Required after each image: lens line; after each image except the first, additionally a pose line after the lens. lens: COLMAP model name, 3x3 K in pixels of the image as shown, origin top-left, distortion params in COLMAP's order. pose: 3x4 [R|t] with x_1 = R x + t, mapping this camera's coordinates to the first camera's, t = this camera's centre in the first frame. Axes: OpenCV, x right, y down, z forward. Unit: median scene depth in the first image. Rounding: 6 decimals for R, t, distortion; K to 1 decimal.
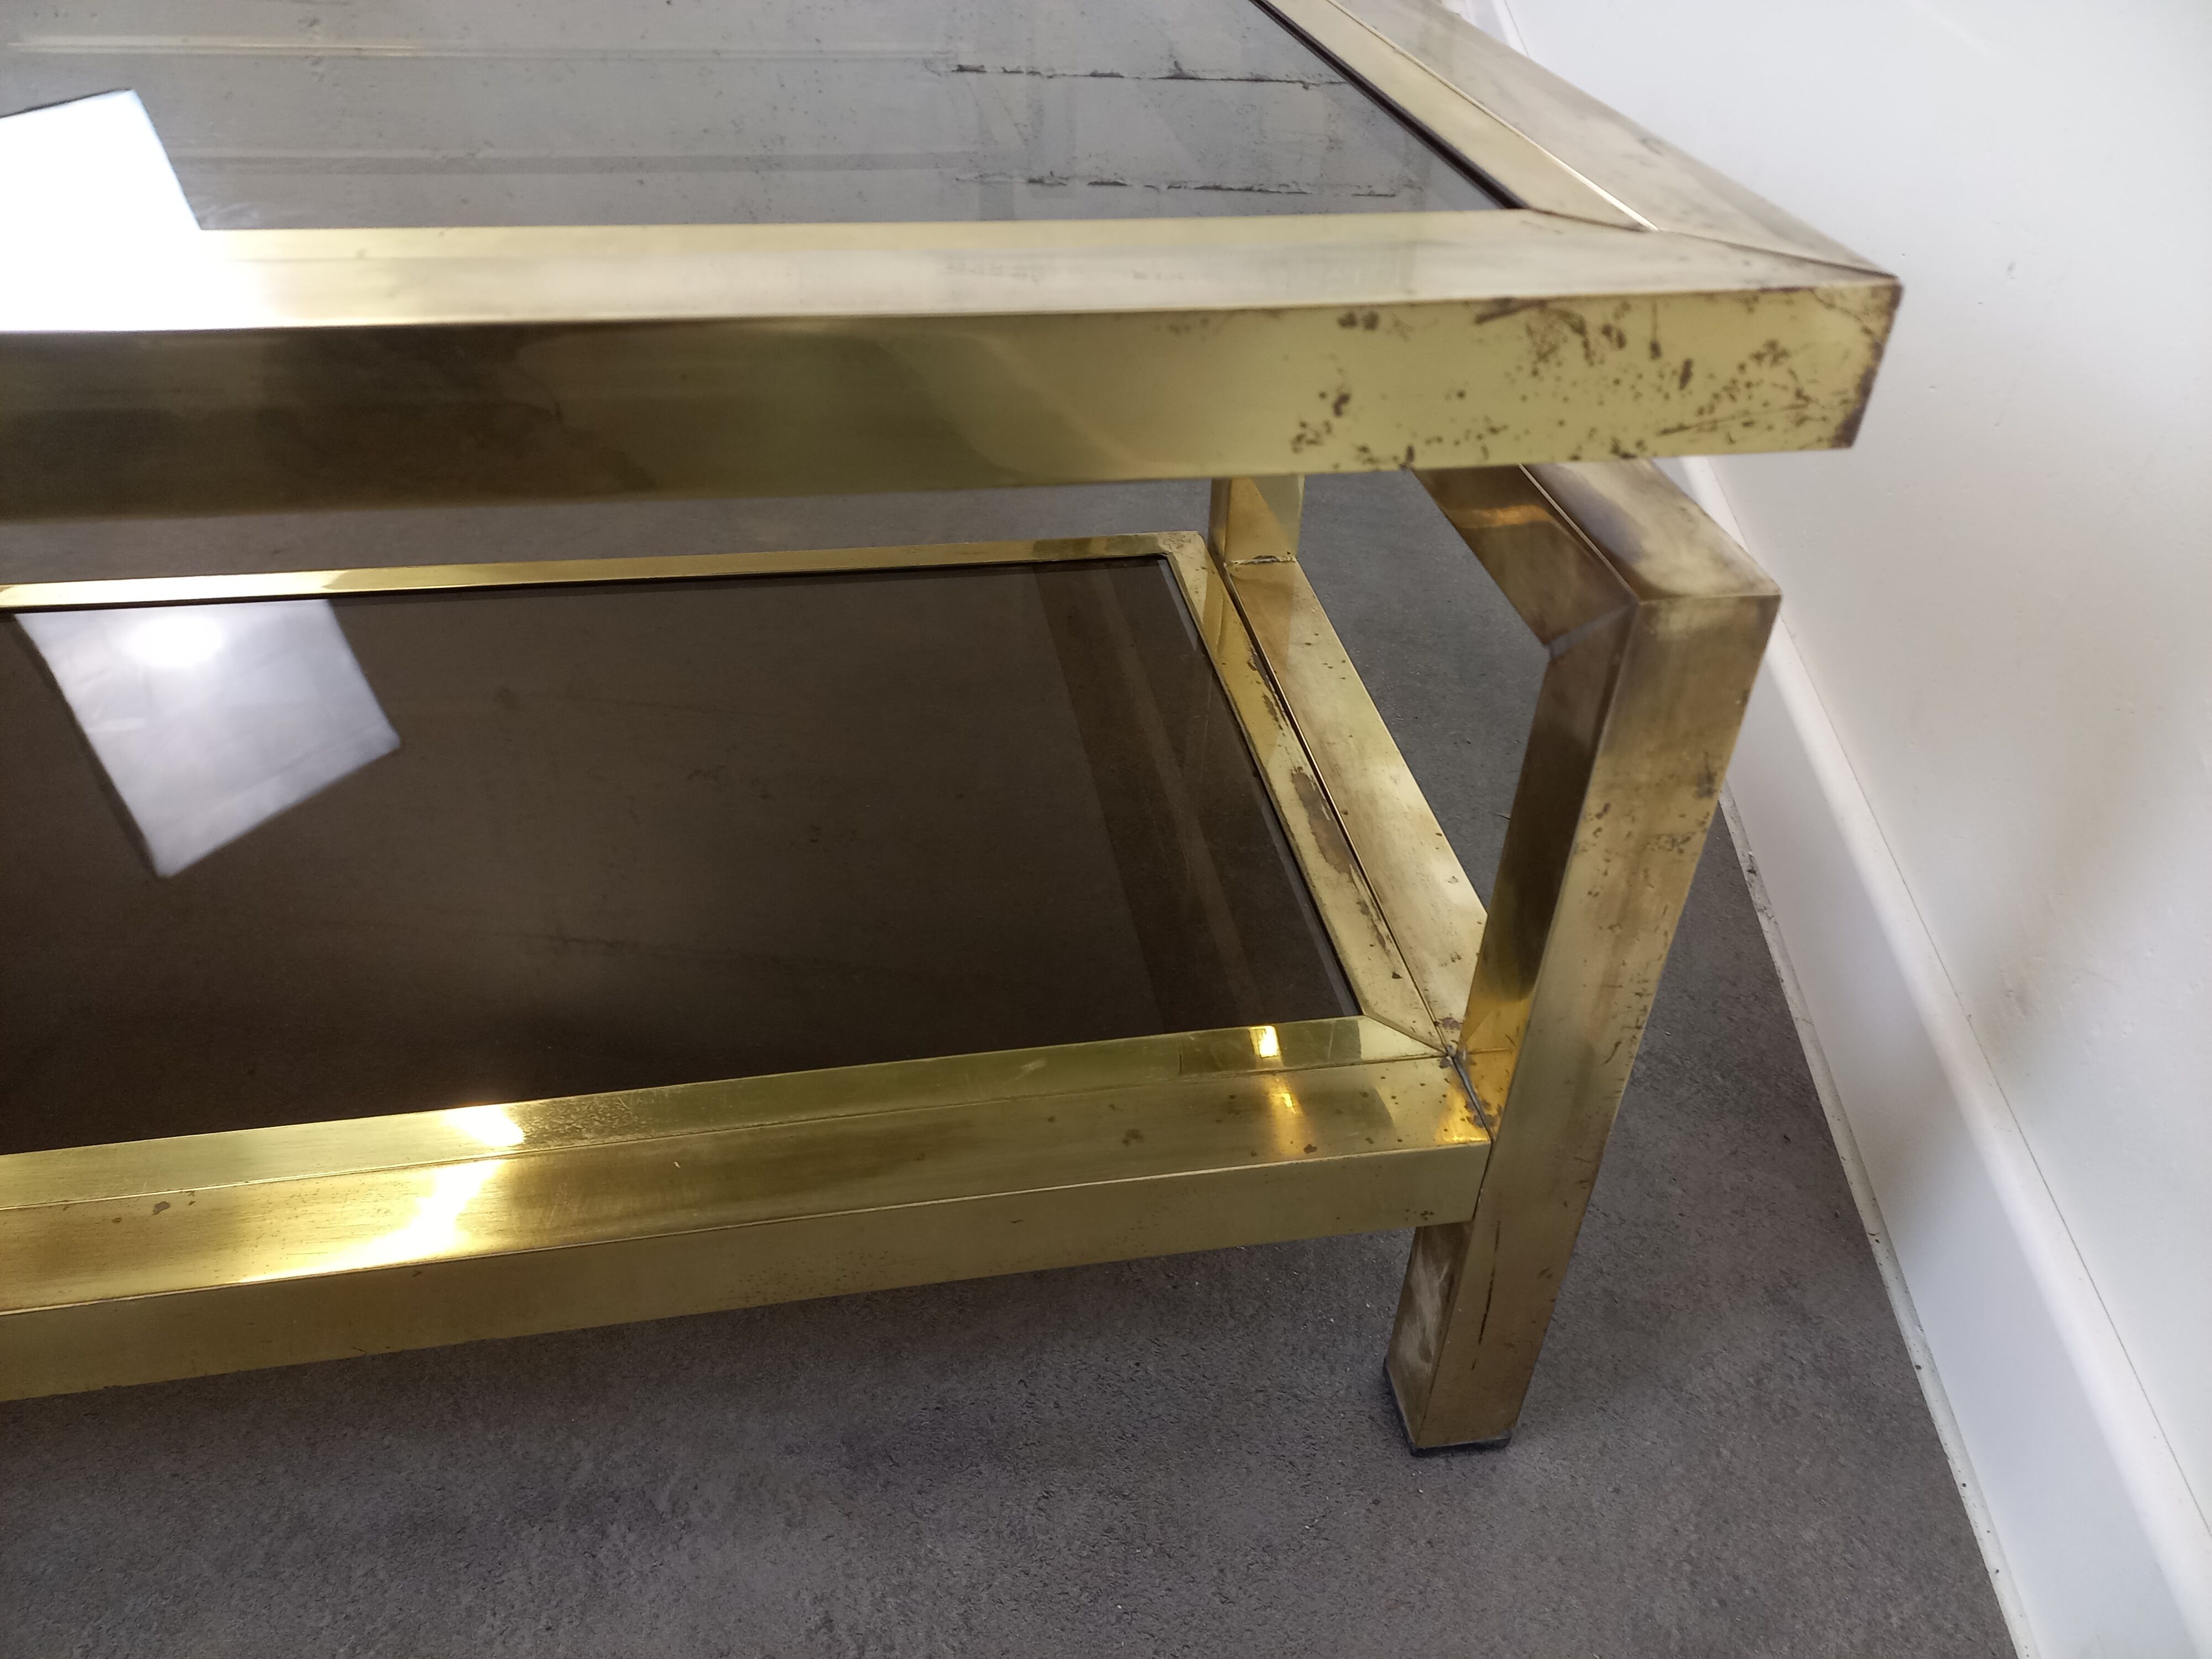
lens RADIAL K [[1624.0, 0, 1081.3], [0, 1624.0, 829.6], [0, 0, 1]] dist [0.063703, -0.050686]
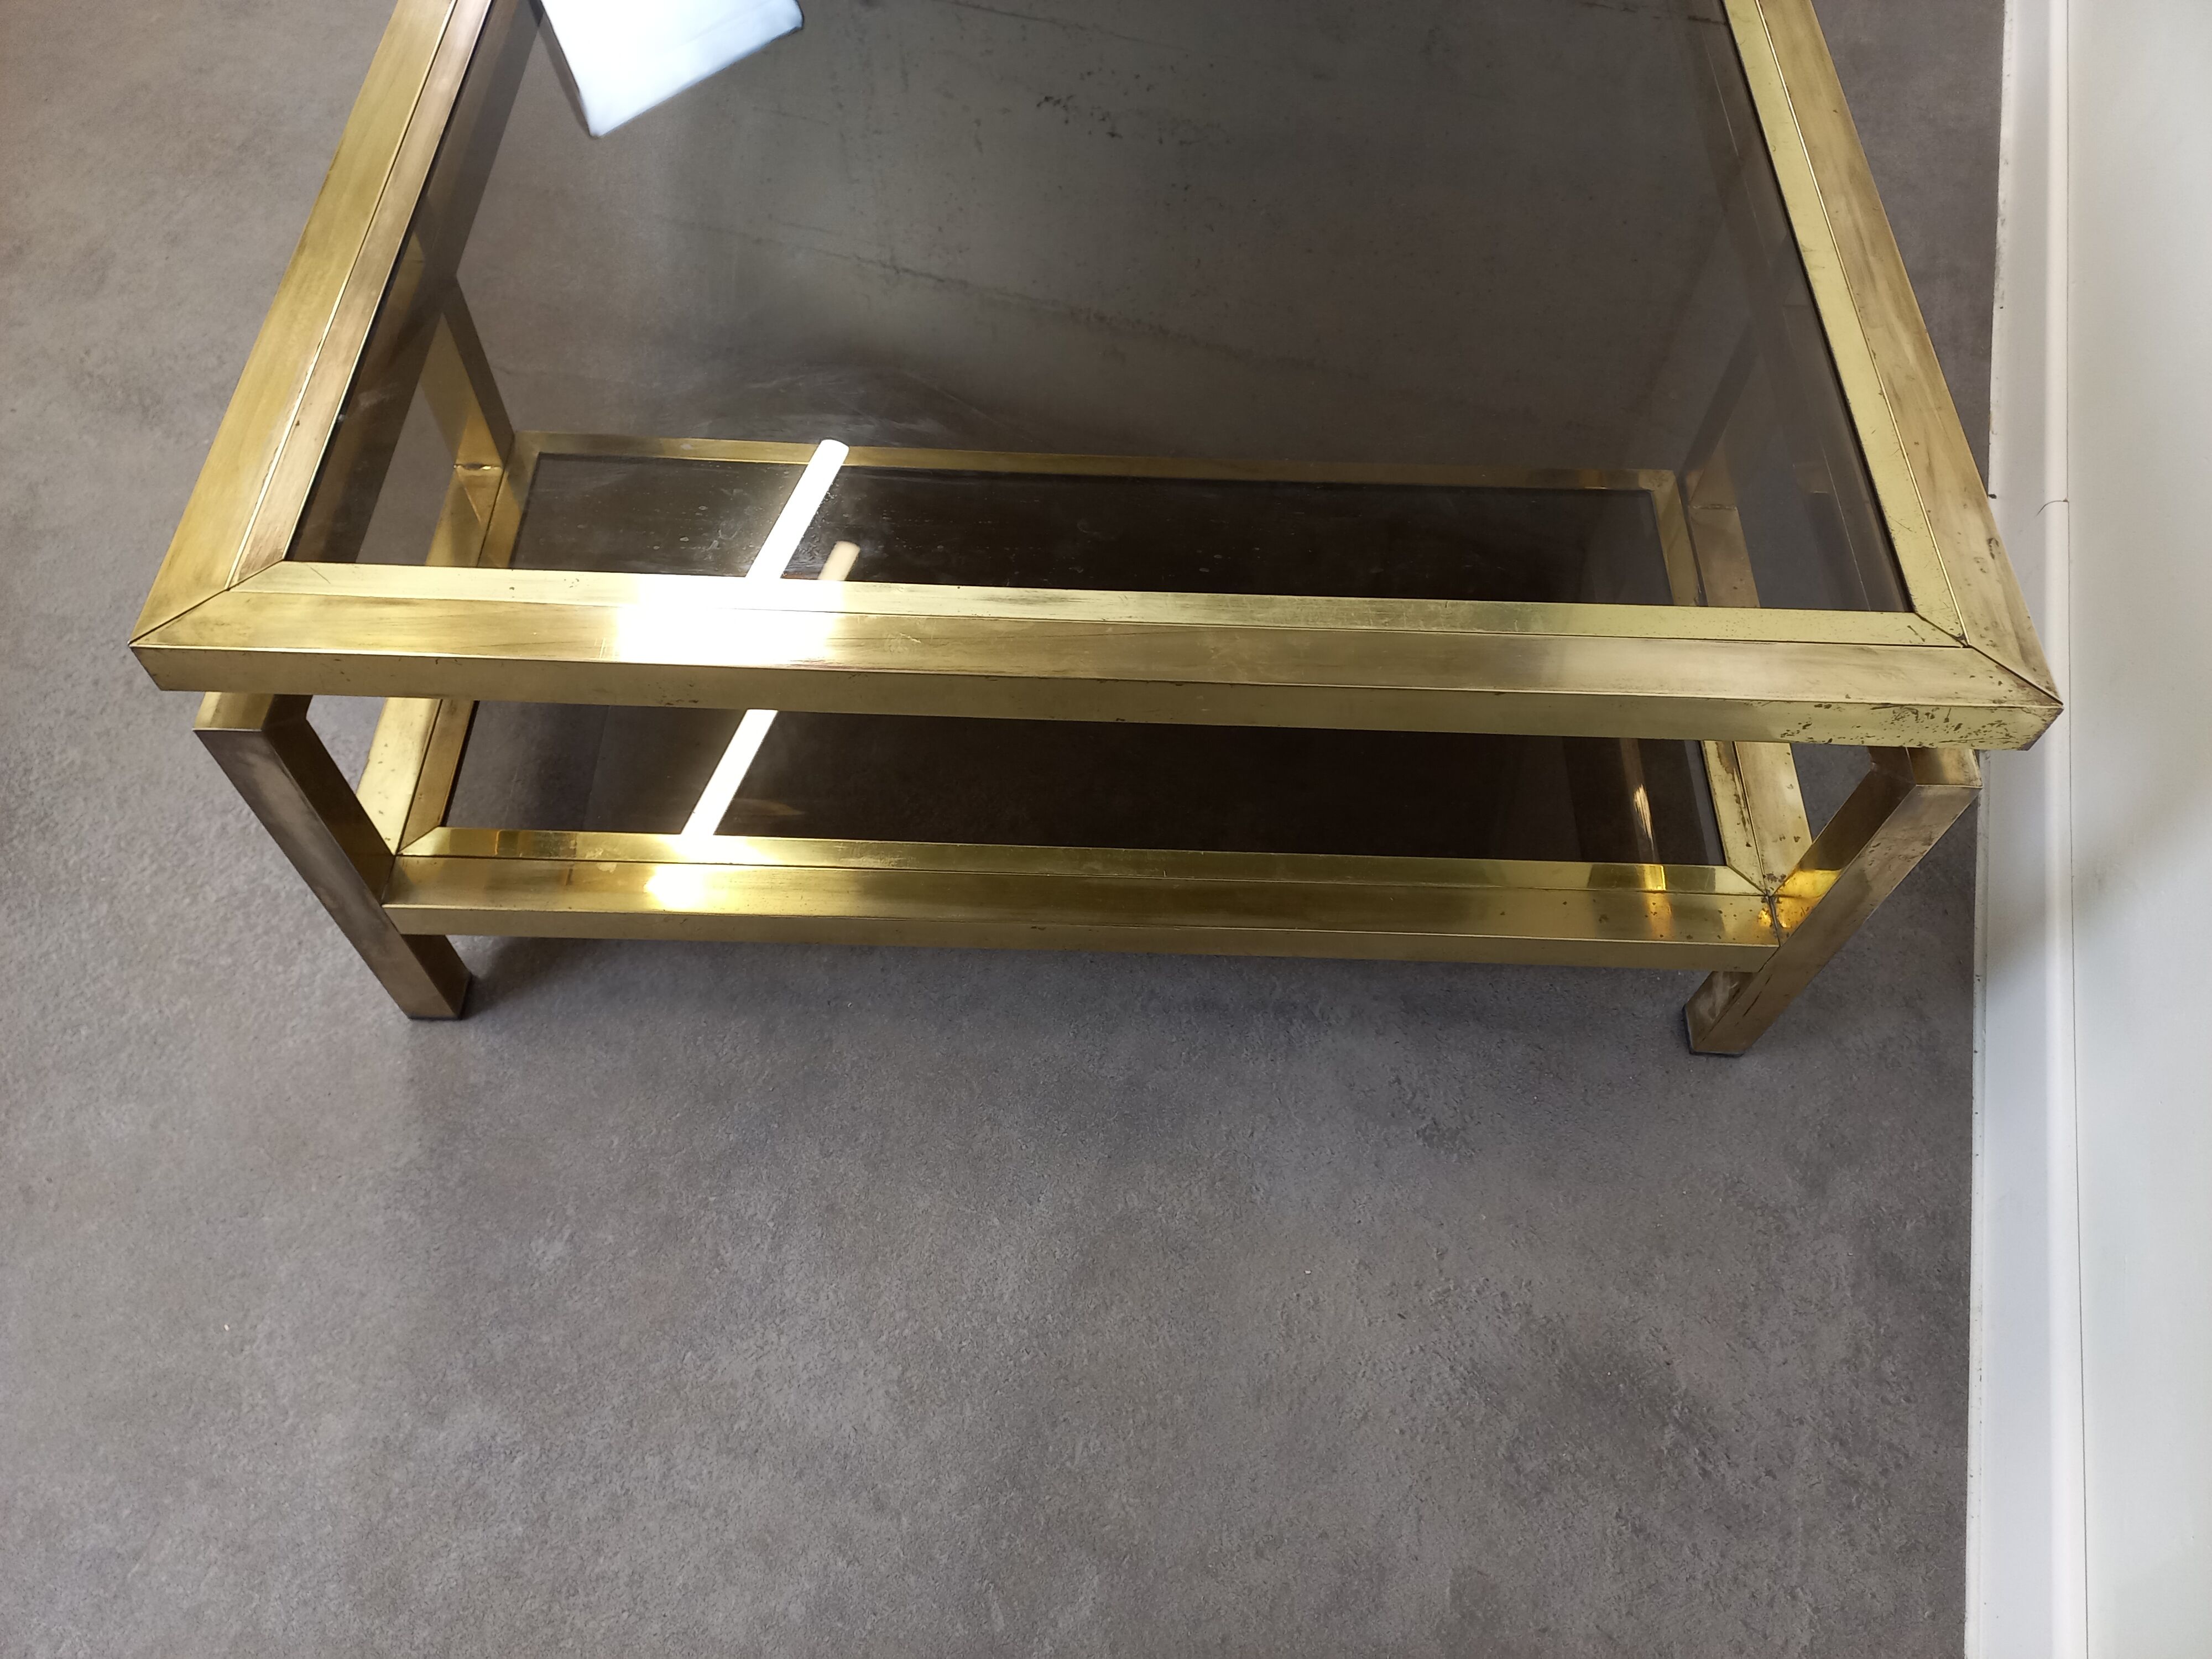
lens RADIAL K [[1624.0, 0, 1081.3], [0, 1624.0, 829.6], [0, 0, 1]] dist [0.063703, -0.050686]
pose [[0.982315, 0.156186, -0.103258, -0.373393], [-0.109730, 0.927090, 0.358417, -0.518680], [0.151709, -0.340748, 0.927833, -0.892188]]
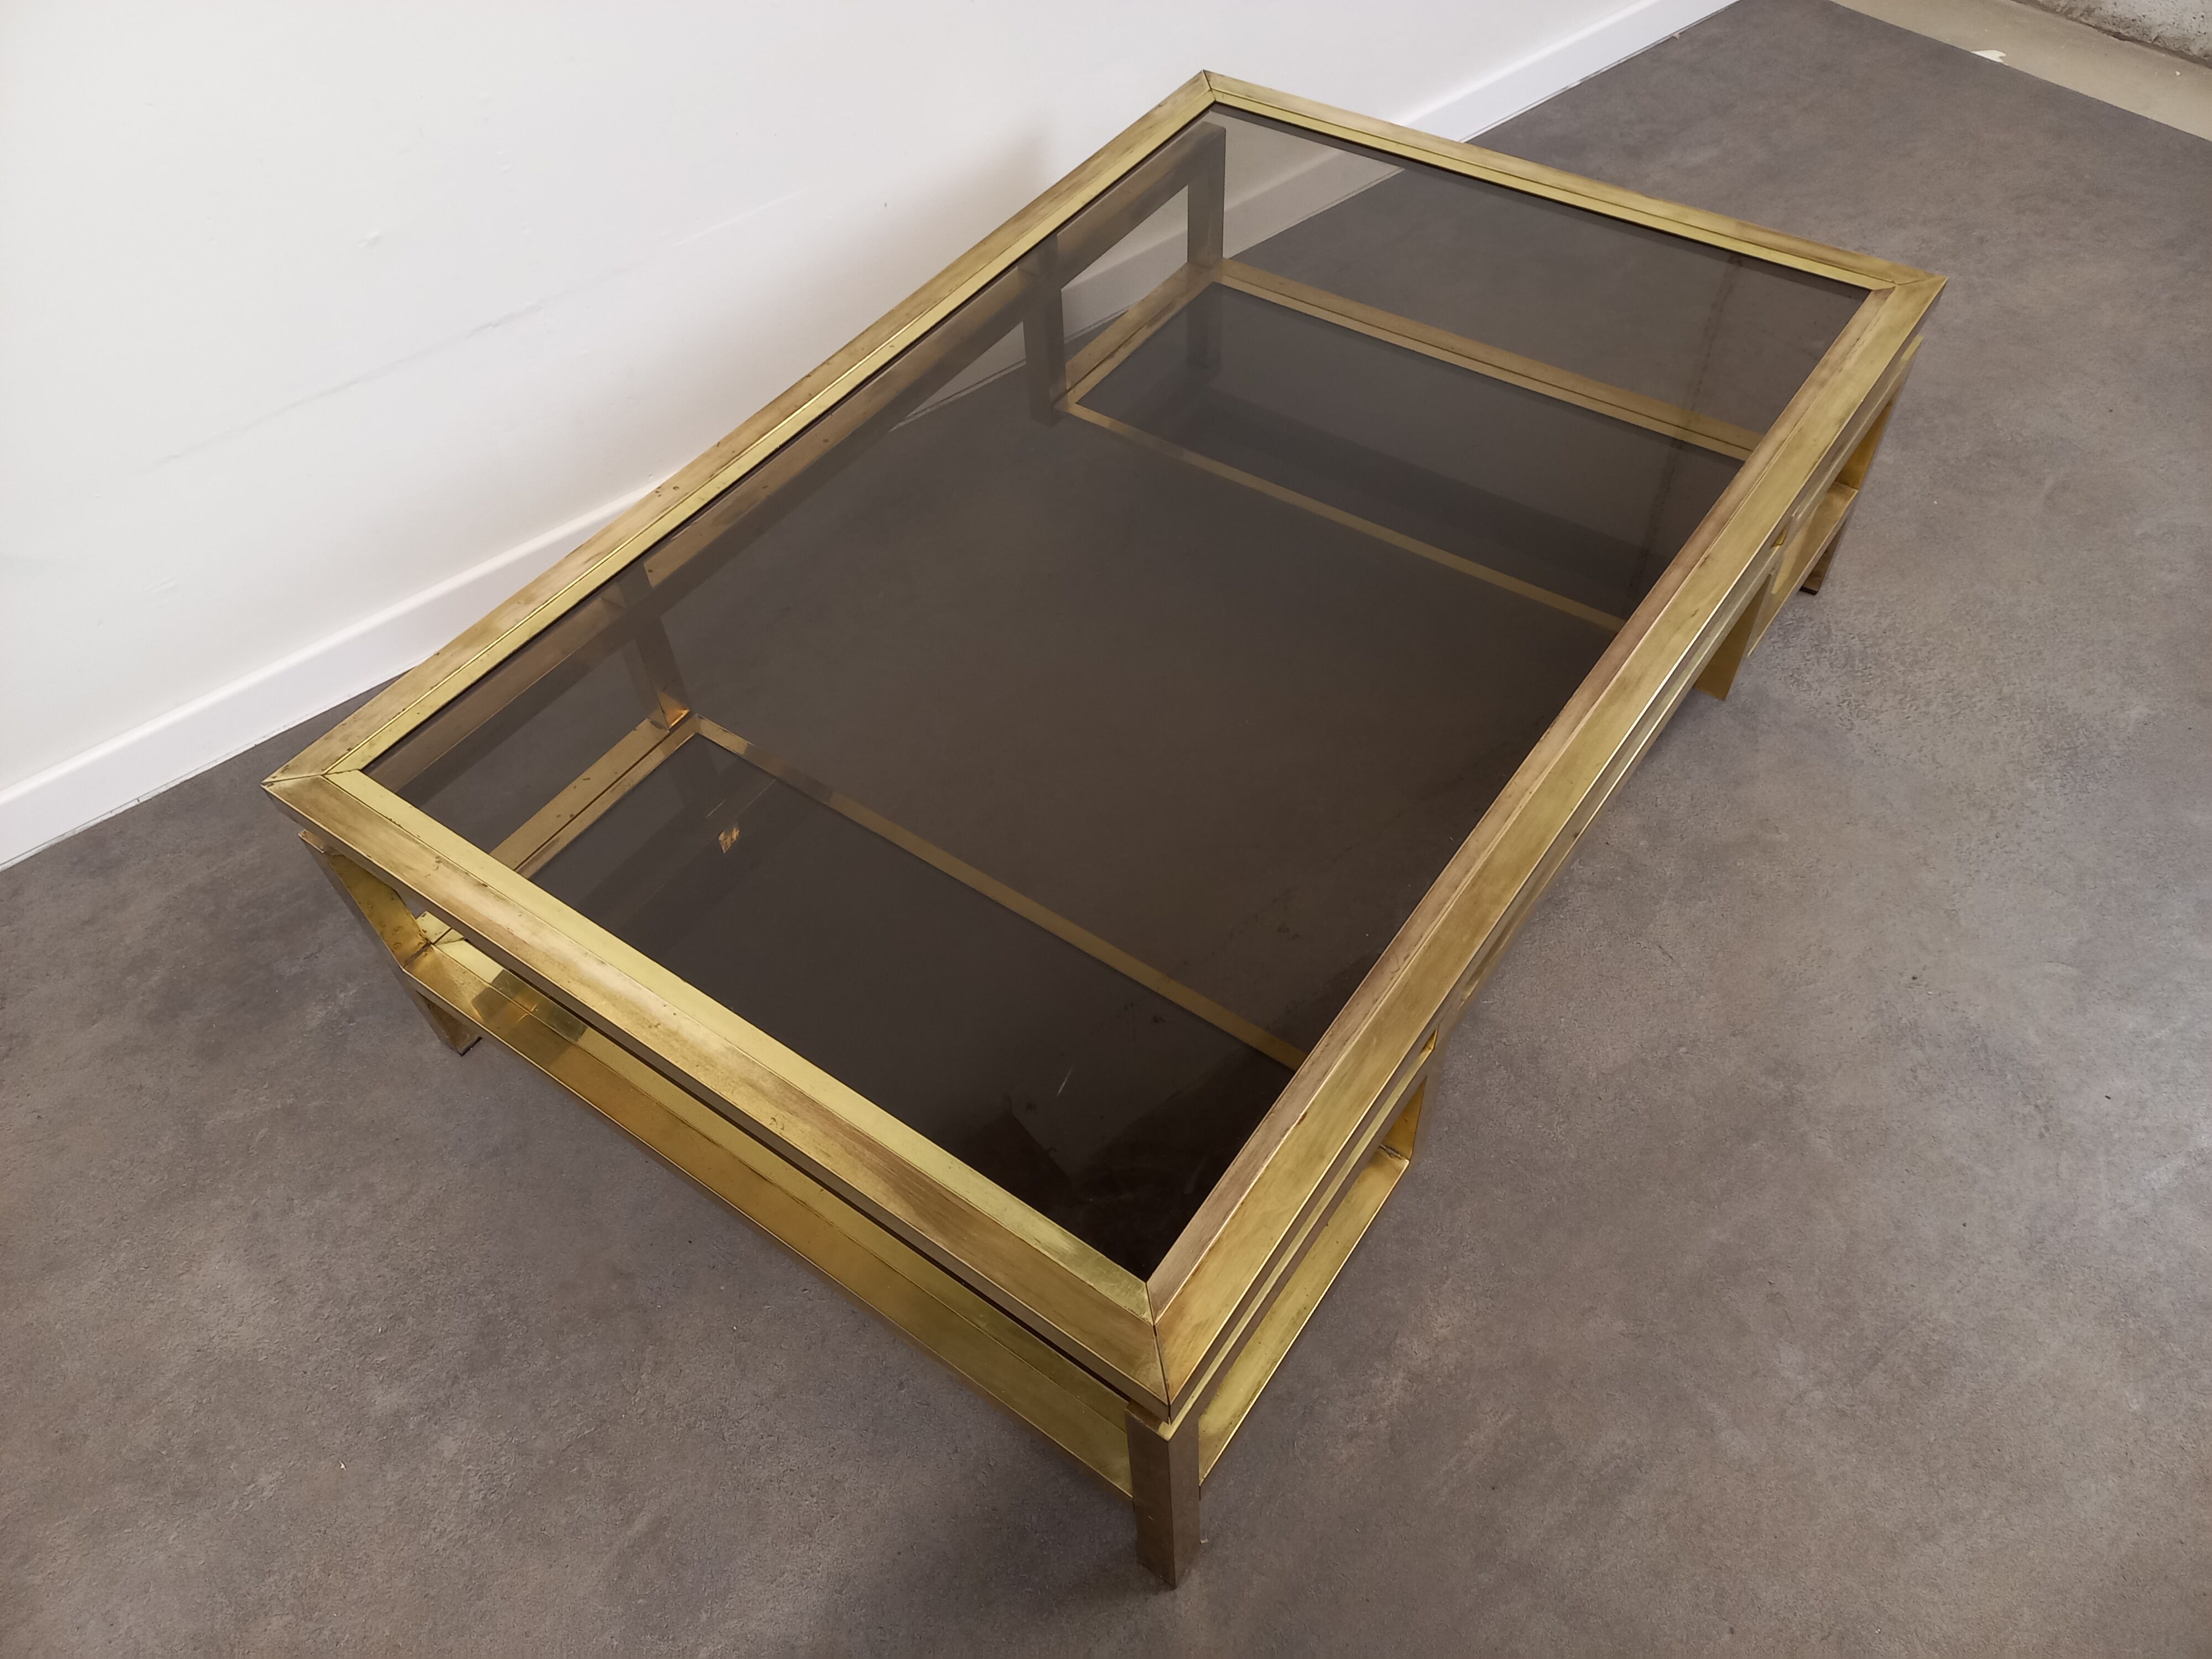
lens RADIAL K [[1624.0, 0, 1081.3], [0, 1624.0, 829.6], [0, 0, 1]] dist [0.063703, -0.050686]
pose [[-0.703043, -0.543469, 0.458663, -2.178702], [0.455711, 0.150845, 0.877253, -3.345212], [-0.545947, 0.825765, 0.141614, 1.636789]]
